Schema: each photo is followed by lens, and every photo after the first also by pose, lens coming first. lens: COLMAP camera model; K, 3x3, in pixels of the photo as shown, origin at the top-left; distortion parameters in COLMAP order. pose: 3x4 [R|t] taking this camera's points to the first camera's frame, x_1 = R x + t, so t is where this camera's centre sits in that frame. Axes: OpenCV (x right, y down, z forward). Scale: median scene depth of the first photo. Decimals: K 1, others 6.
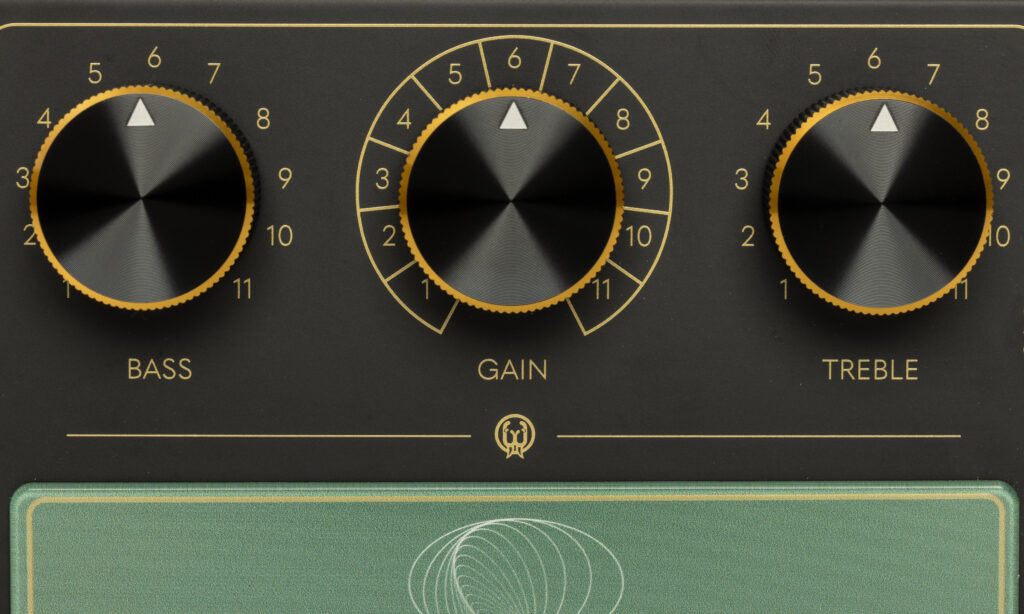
lens RADIAL K [[4327.5, 0, 492.9], [0, 4327.5, 438.2], [0, 0, 1]] dist [0.034993, 0.000000]
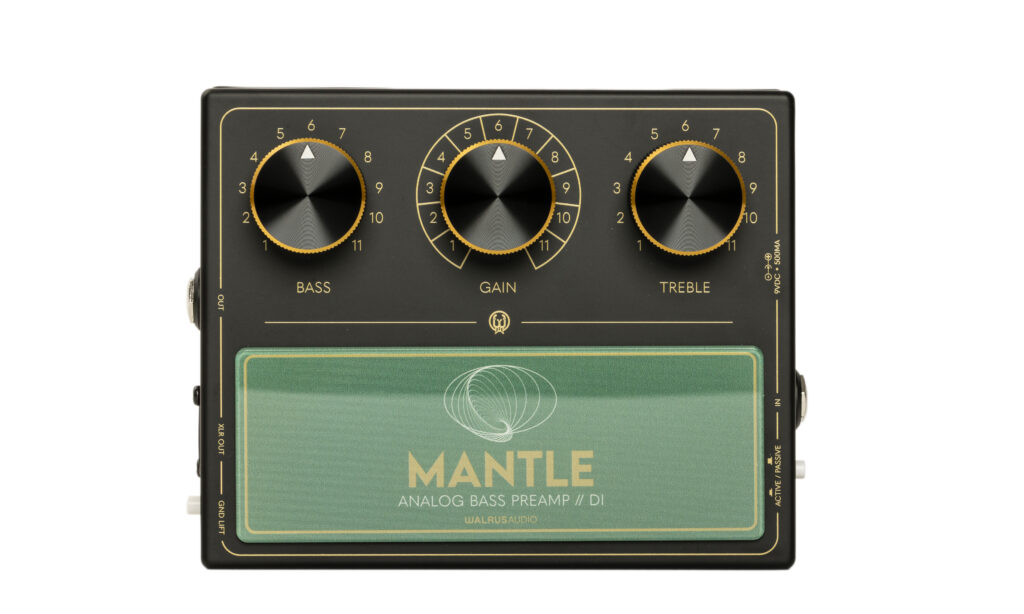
lens RADIAL K [[4327.5, 0, 510.5], [0, 4327.5, 310.6], [0, 0, 1]] dist [0.034993, 0.000000]
pose [[0.999797, -0.002945, 0.019930, -0.028177], [0.004511, 0.996865, -0.078988, 0.145597], [-0.019635, 0.079062, 0.996676, -0.907362]]
